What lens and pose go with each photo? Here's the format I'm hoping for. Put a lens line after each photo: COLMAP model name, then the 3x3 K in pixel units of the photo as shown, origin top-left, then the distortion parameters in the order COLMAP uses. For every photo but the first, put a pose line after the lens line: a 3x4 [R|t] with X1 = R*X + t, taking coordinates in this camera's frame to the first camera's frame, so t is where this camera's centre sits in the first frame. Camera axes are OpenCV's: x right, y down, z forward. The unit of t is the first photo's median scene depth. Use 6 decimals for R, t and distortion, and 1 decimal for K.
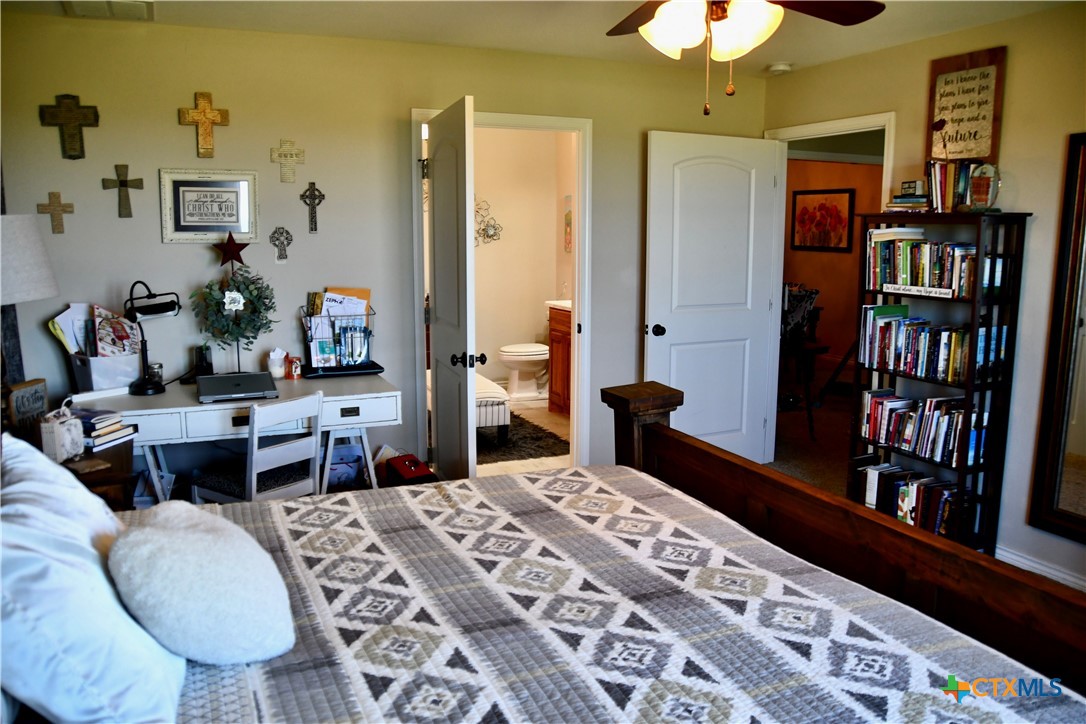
lens RADIAL K [[861.1, 0, 544.0], [0, 861.1, 363.8], [0, 0, 1]] dist [-0.081929, 0.002865]
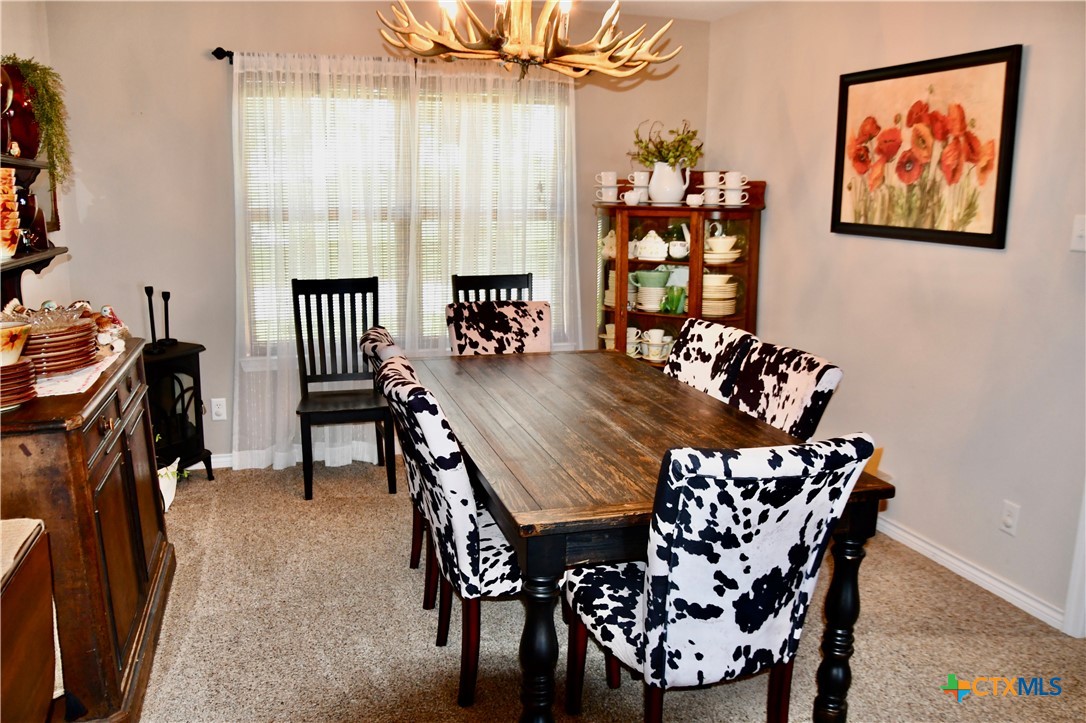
lens RADIAL K [[861.1, 0, 542.0], [0, 861.1, 362.1], [0, 0, 1]] dist [-0.081929, 0.002865]
pose [[0.991893, 0.029240, -0.123663, 0.221028], [-0.024767, 0.998988, 0.037552, -0.093087], [0.124636, -0.034185, 0.991613, 0.642016]]
